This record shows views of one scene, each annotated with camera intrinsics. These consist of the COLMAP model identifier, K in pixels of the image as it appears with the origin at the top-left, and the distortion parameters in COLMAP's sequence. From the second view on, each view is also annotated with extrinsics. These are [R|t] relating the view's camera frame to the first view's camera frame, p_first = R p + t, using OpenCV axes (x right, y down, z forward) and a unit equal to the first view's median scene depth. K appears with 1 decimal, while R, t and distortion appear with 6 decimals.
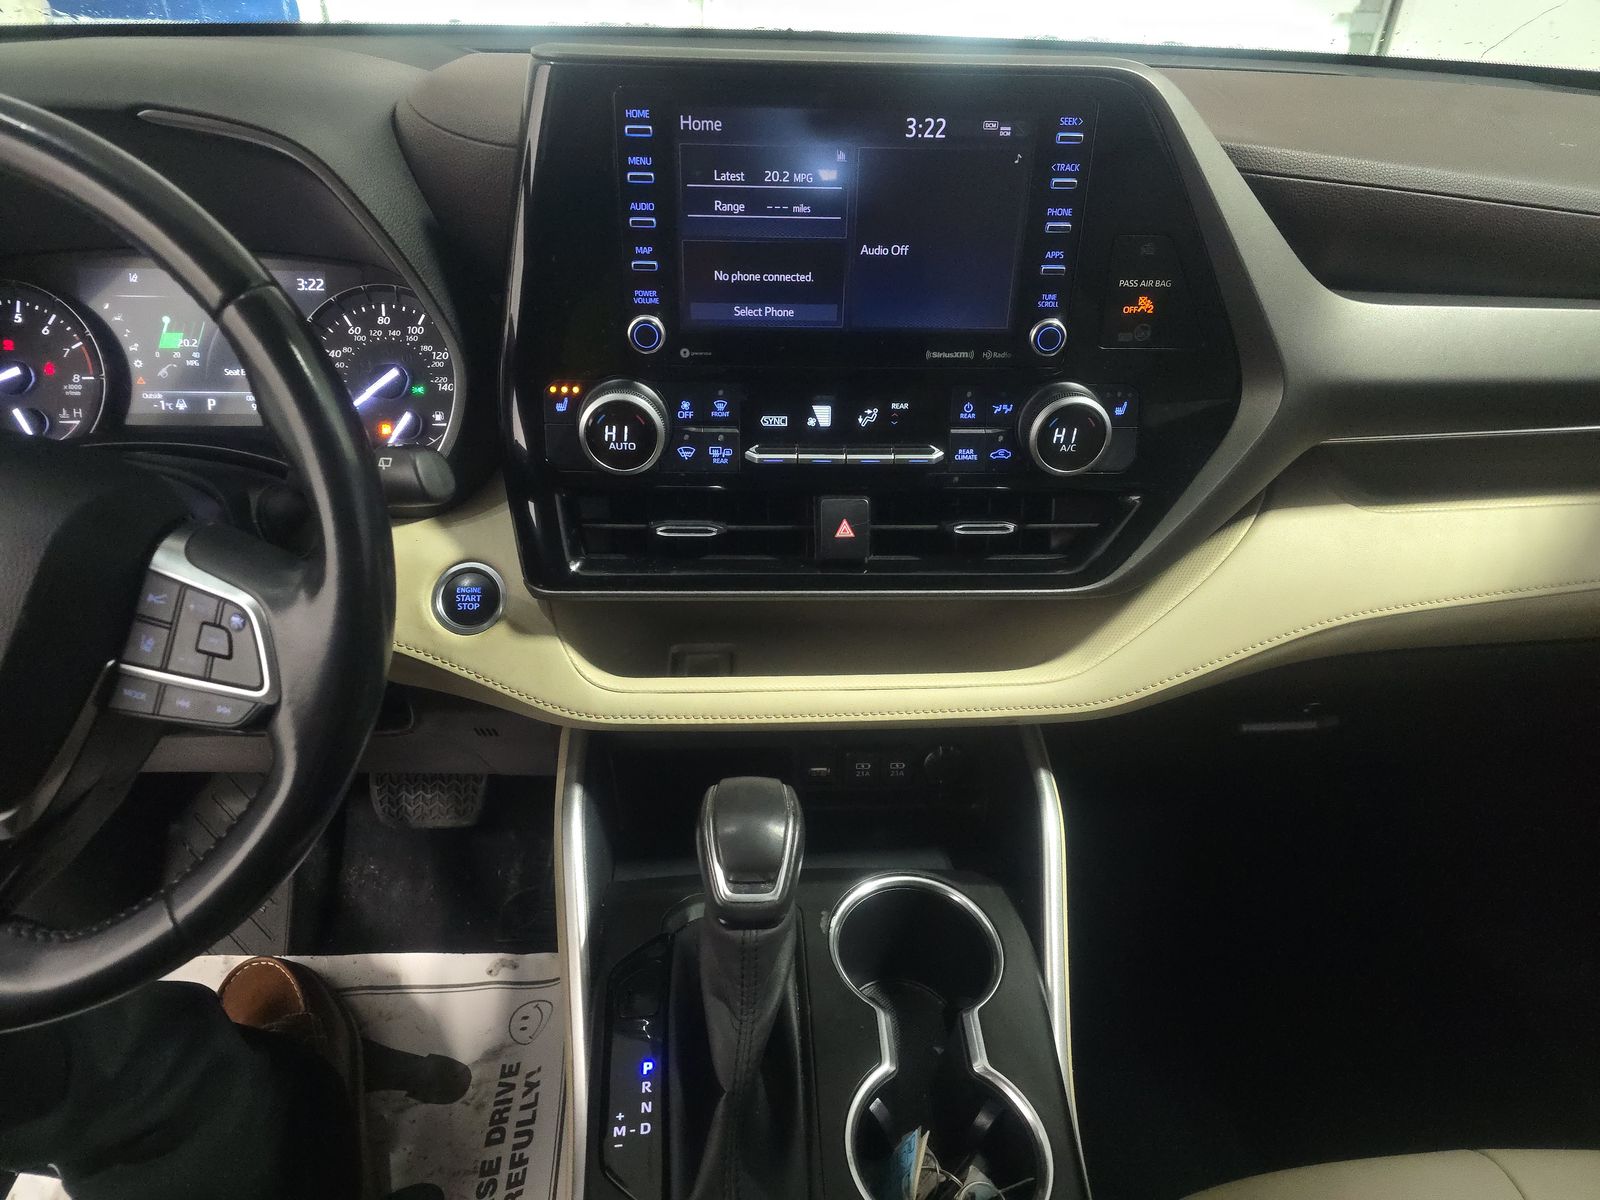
lens RADIAL K [[1074.1, 0, 794.6], [0, 1074.1, 602.4], [0, 0, 1]] dist [0.017192, -0.025677]
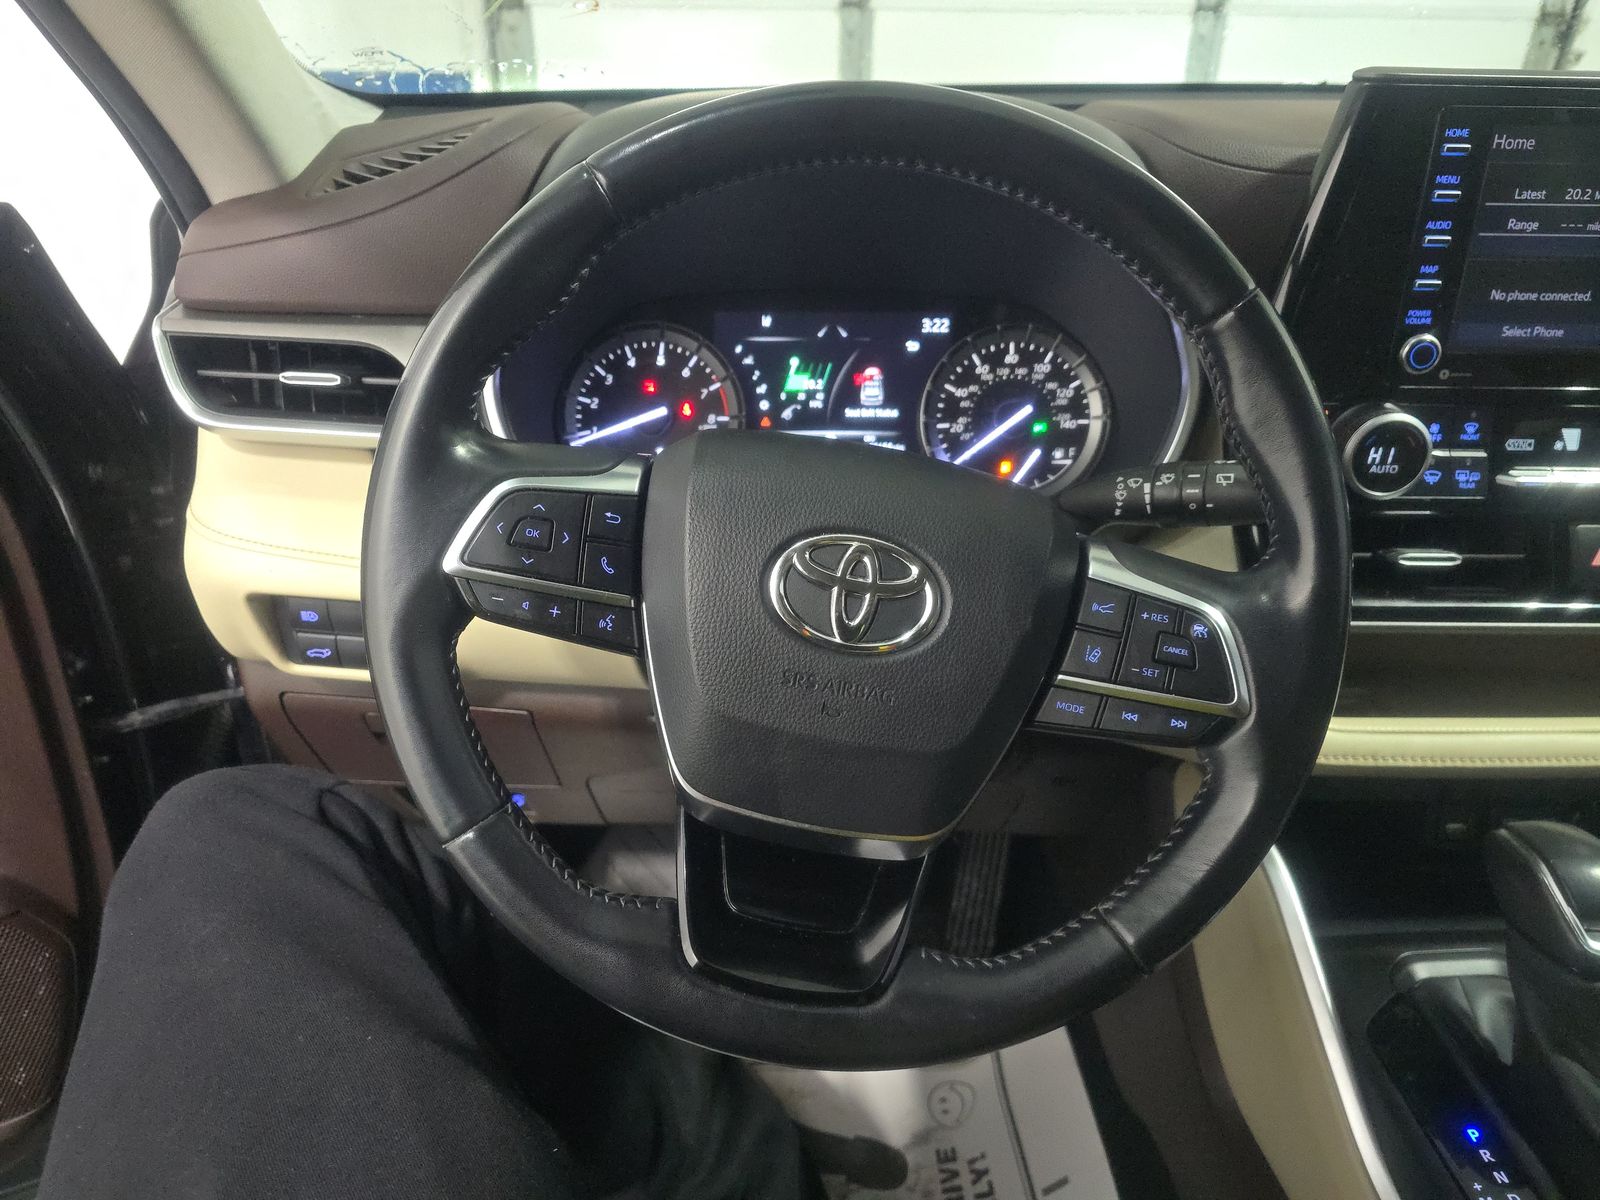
lens RADIAL K [[1074.1, 0, 695.1], [0, 1074.1, 606.6], [0, 0, 1]] dist [0.017192, -0.025677]
pose [[0.998312, -0.000658, -0.058070, -0.629039], [-0.004452, 0.996127, -0.087810, 0.057222], [0.057903, 0.087920, 0.994443, 0.009732]]
